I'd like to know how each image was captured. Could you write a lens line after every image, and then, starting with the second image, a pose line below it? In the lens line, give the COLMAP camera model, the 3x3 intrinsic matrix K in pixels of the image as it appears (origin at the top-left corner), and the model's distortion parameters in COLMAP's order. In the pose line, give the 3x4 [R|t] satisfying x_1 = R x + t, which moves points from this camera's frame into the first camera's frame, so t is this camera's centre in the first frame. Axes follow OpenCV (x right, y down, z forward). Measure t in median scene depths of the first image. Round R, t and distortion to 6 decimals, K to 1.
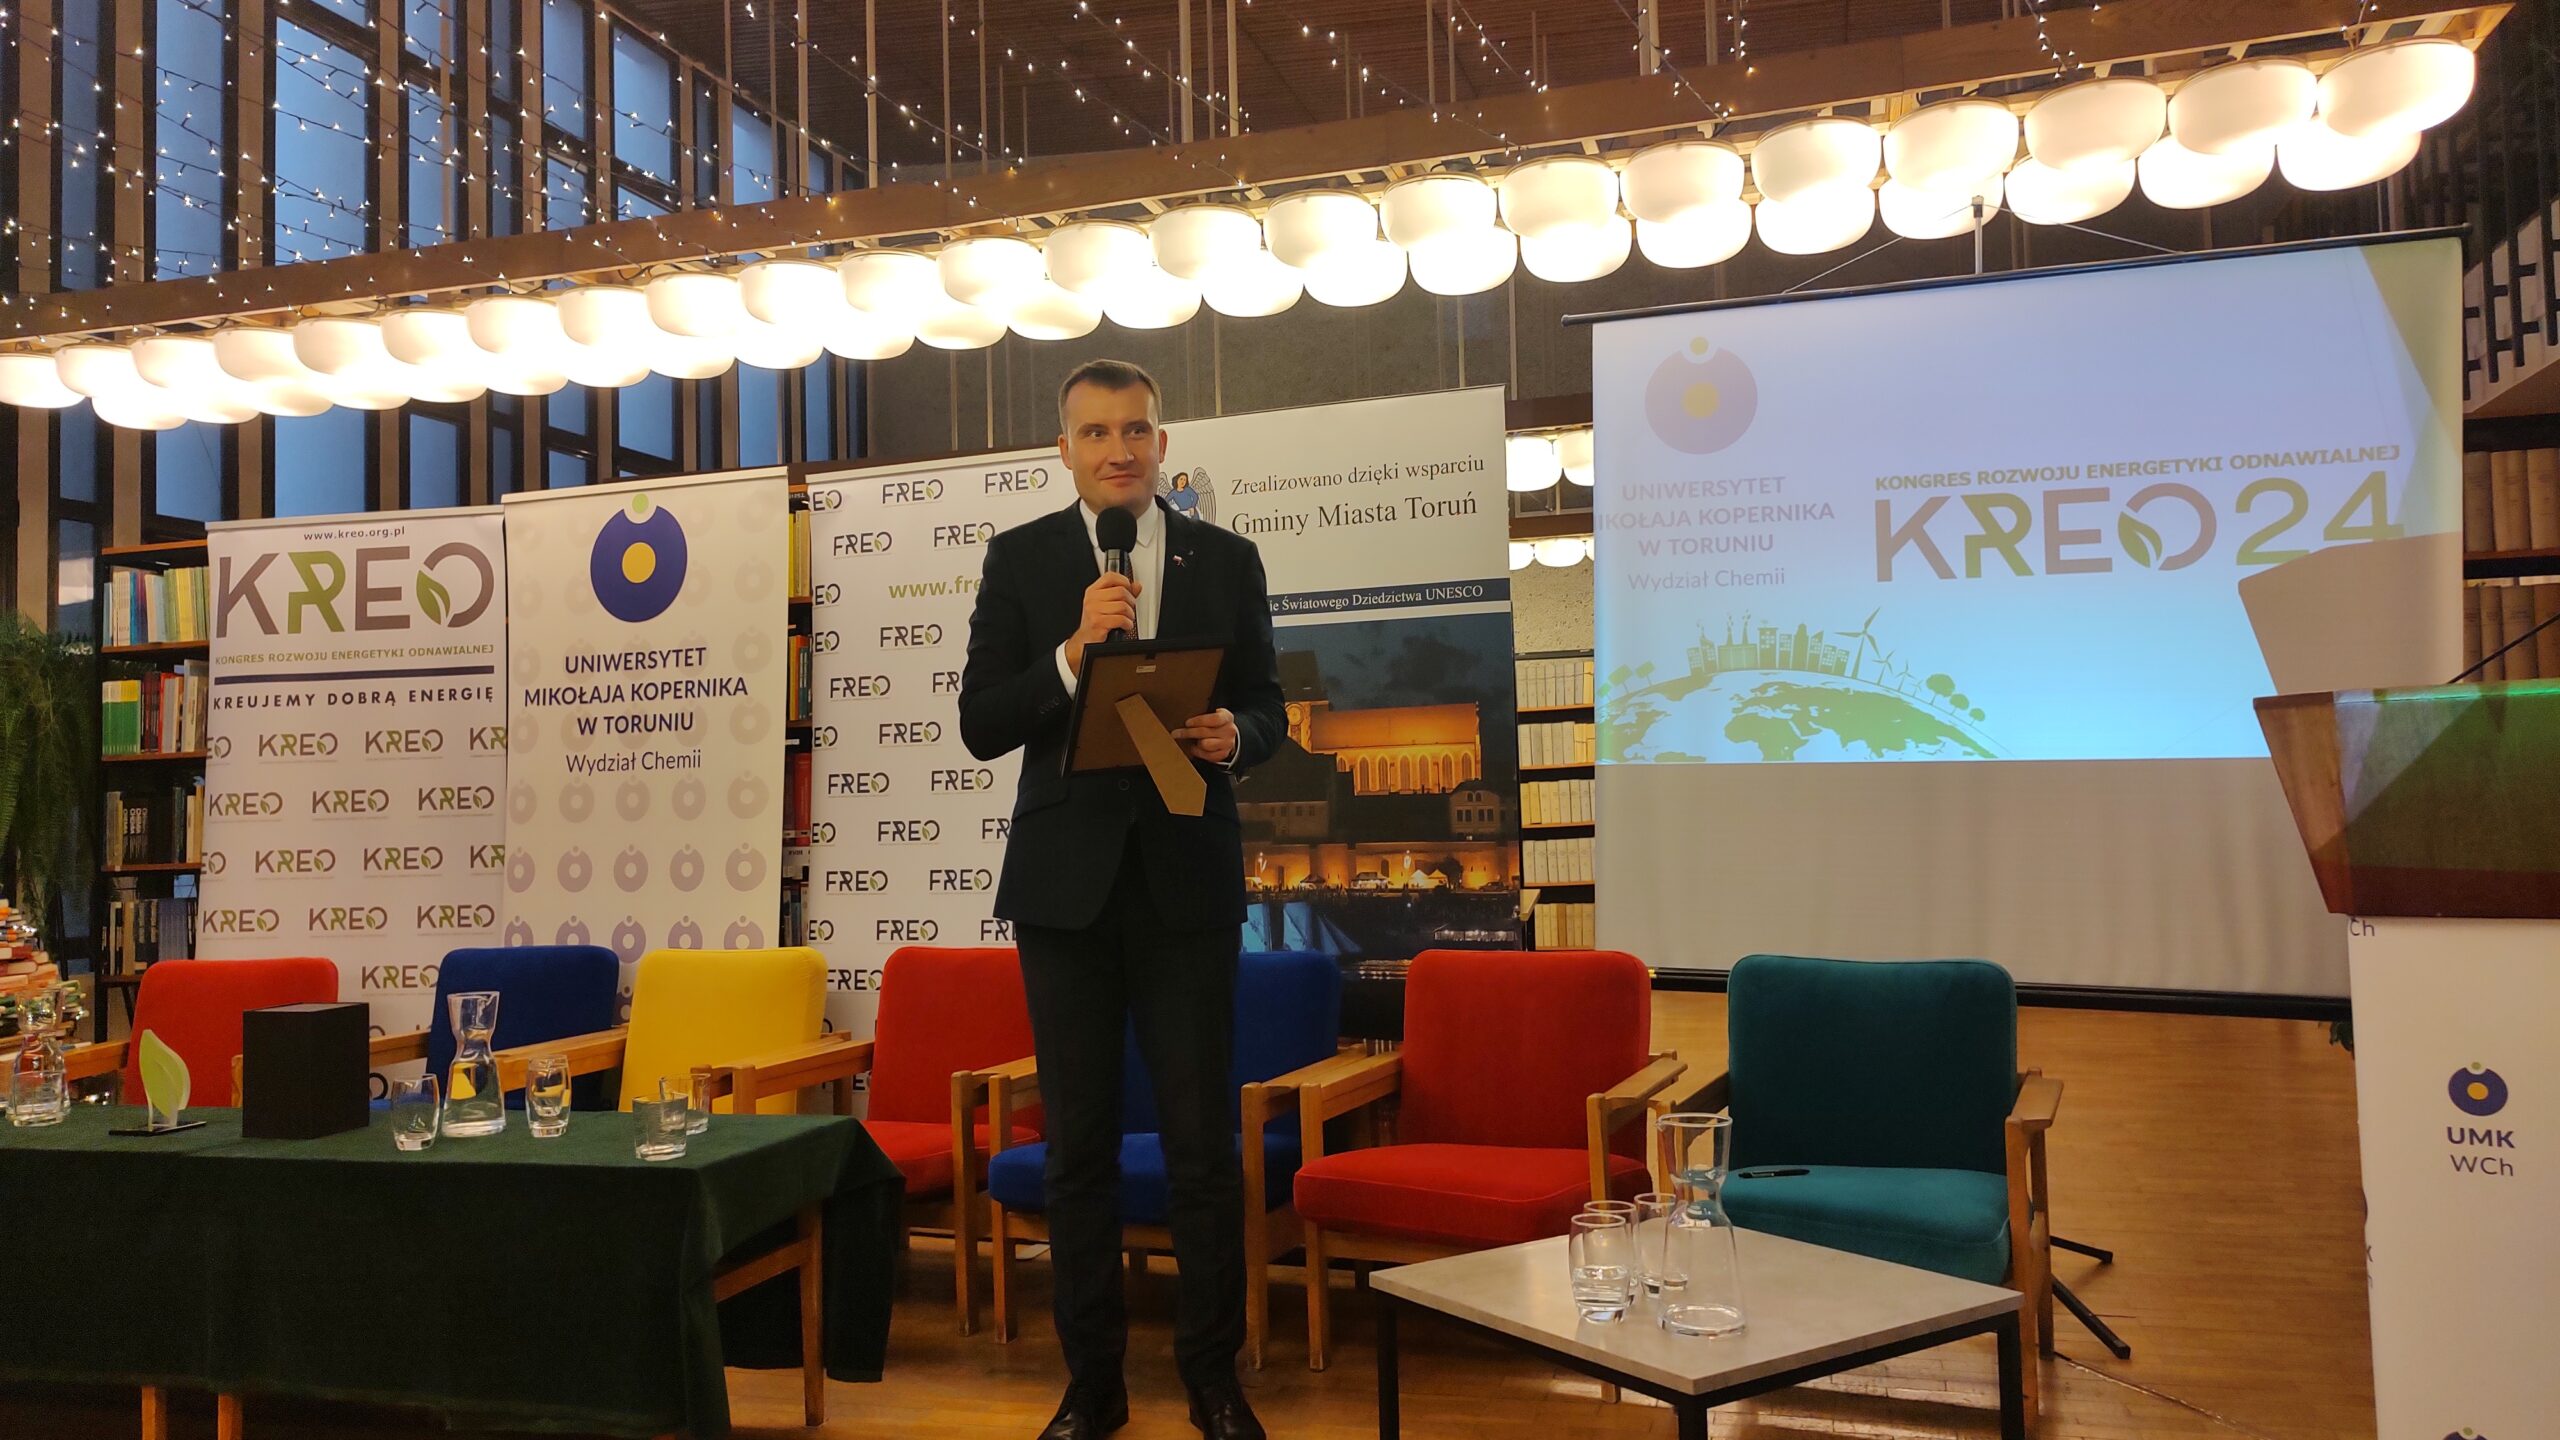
lens RADIAL K [[1825.7, 0, 1273.5], [0, 1825.7, 717.5], [0, 0, 1]] dist [0.028155, -0.031026]
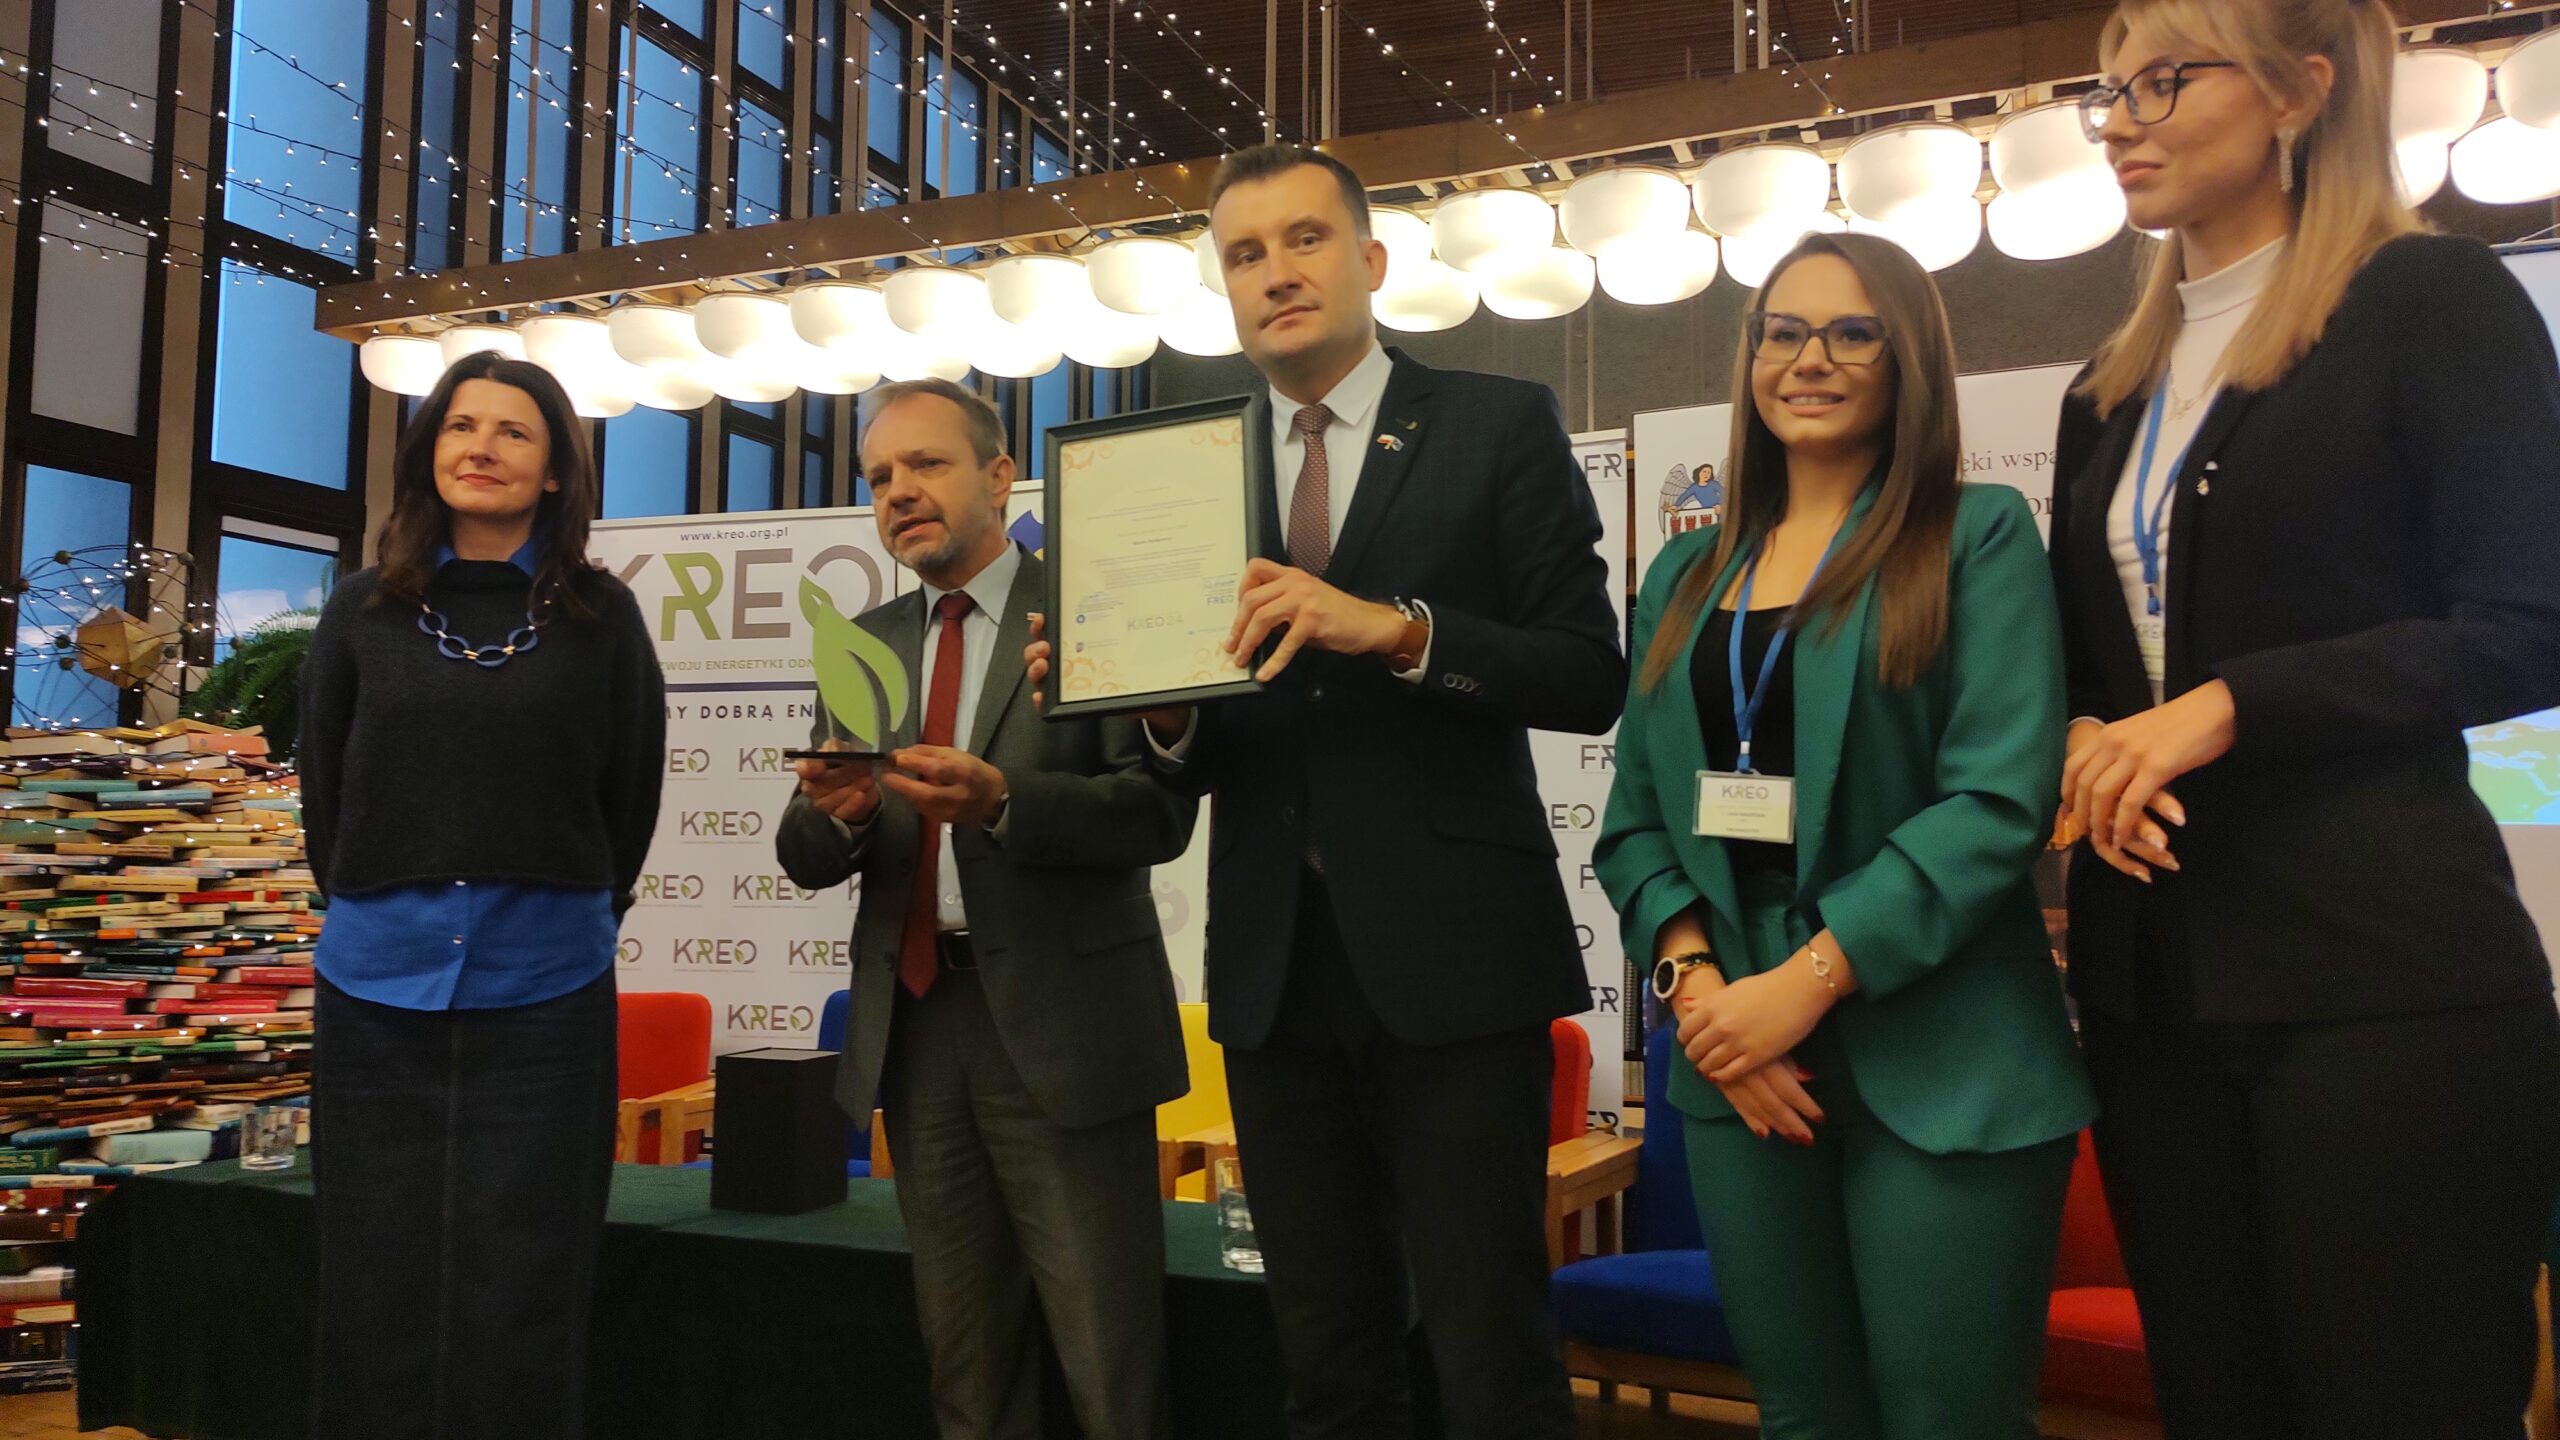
lens RADIAL K [[1825.7, 0, 1257.7], [0, 1825.7, 721.9], [0, 0, 1]] dist [0.028155, -0.031026]
pose [[0.994604, 0.025422, -0.100582, -0.181525], [-0.029141, 0.998938, -0.035681, 0.024463], [0.099568, 0.038420, 0.994289, 0.143227]]
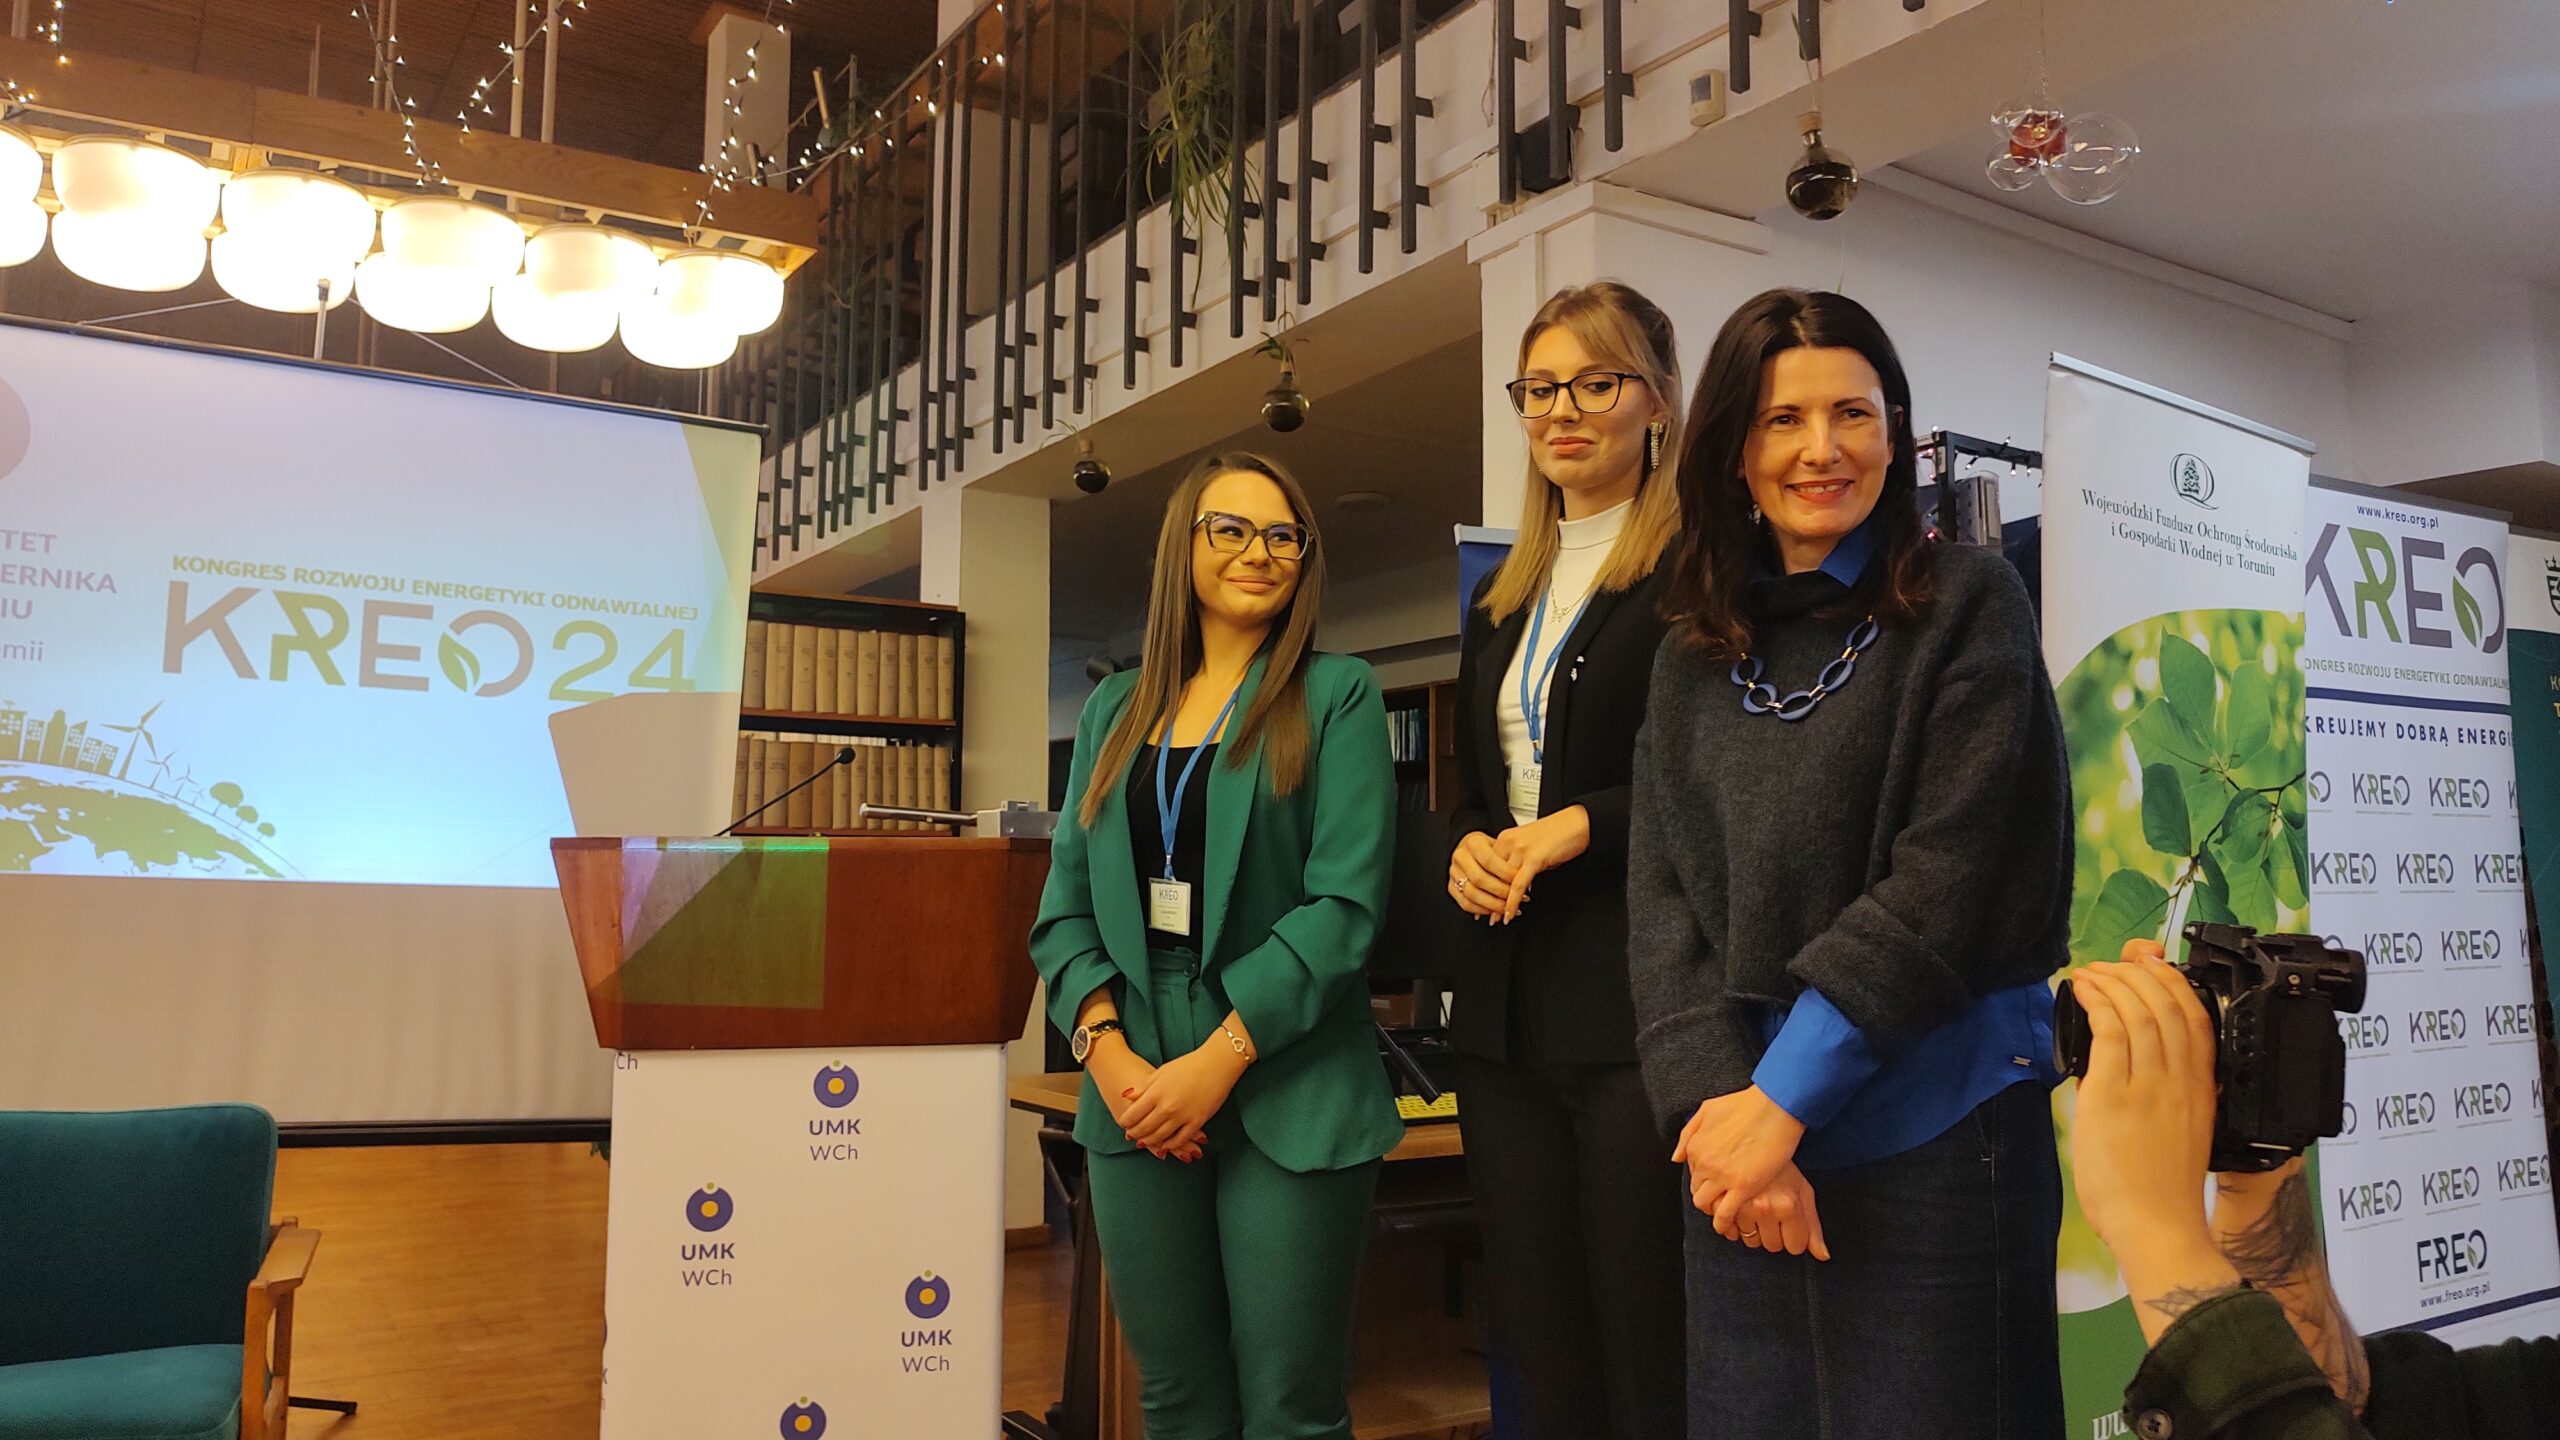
lens RADIAL K [[1825.7, 0, 1276.9], [0, 1825.7, 716.5], [0, 0, 1]] dist [0.028155, -0.031026]
pose [[0.646552, 0.101964, 0.756025, 0.009330], [-0.059196, 0.994745, -0.083535, -0.010034], [-0.760570, 0.009256, 0.649190, 0.016107]]
